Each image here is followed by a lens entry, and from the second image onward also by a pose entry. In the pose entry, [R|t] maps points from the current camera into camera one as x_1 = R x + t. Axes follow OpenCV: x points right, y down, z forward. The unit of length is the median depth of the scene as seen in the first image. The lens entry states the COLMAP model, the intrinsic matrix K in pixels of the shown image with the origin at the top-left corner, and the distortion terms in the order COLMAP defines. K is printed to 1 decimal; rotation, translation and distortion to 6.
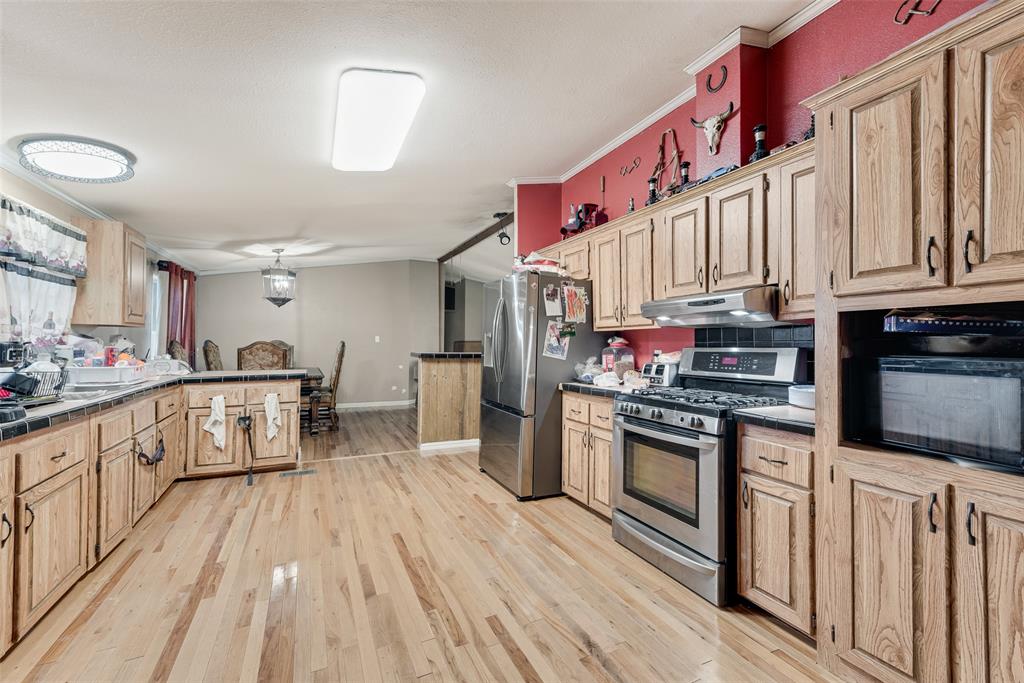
lens RADIAL K [[400.4, 0, 519.2], [0, 400.4, 340.3], [0, 0, 1]] dist [0.012126, -0.001952]
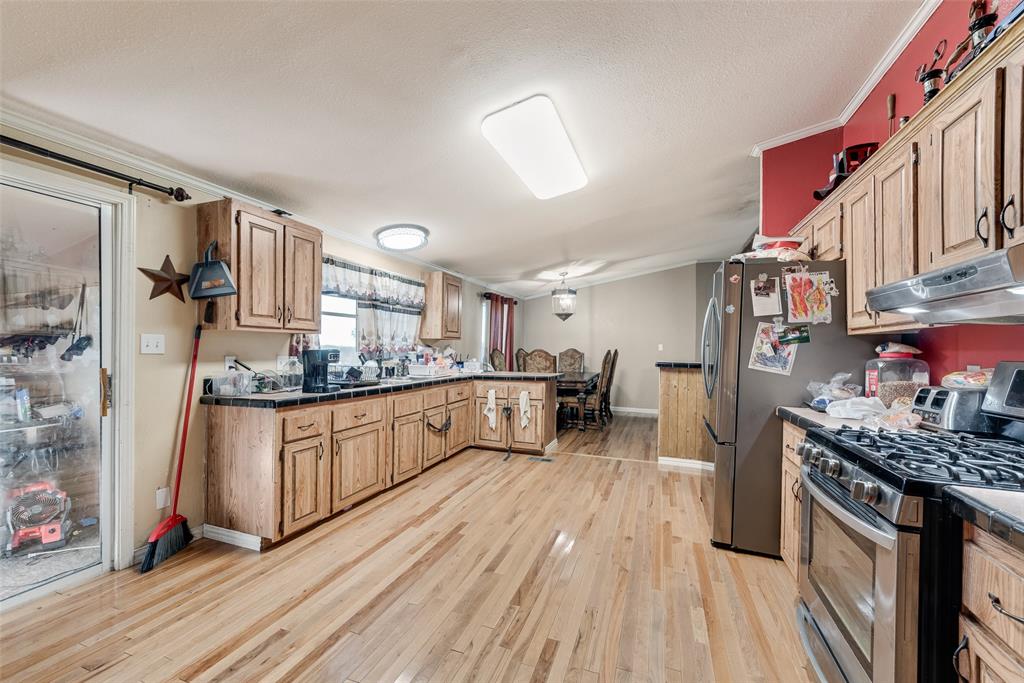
lens RADIAL K [[400.4, 0, 542.9], [0, 400.4, 348.7], [0, 0, 1]] dist [0.012126, -0.001952]
pose [[0.713205, -0.000117, -0.700955, 0.323442], [0.000563, 1.000000, 0.000406, 0.000270], [0.700955, -0.000684, 0.713205, 0.172593]]
